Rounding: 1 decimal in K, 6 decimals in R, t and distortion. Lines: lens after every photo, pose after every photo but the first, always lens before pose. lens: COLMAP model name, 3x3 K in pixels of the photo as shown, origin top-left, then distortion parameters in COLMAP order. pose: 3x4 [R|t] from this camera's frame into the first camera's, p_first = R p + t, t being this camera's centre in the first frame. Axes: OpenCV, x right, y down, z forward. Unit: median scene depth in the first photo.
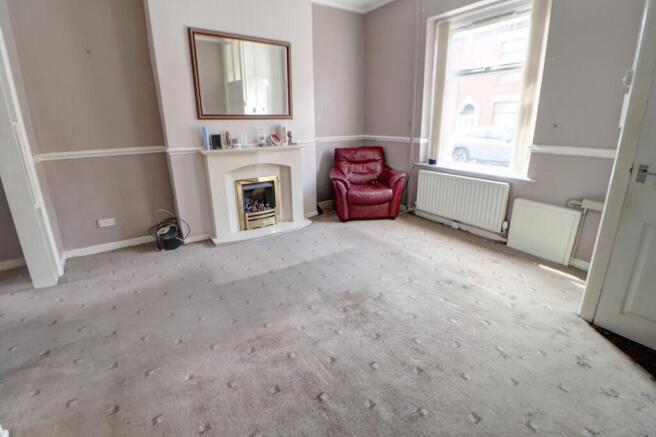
lens RADIAL K [[301.9, 0, 326.2], [0, 301.9, 200.9], [0, 0, 1]] dist [-0.000972, 0.000000]
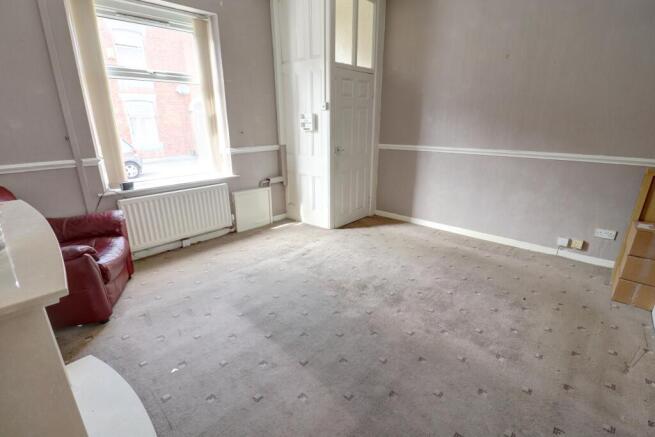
lens RADIAL K [[307.6, 0, 327.5], [0, 307.6, 218.5], [0, 0, 1]] dist [-0.000738, -0.000196]
pose [[-0.228157, -0.283933, 0.931304, -0.634819], [0.264078, 0.902629, 0.339887, -0.231947], [-0.937127, 0.323485, -0.130961, 0.818682]]
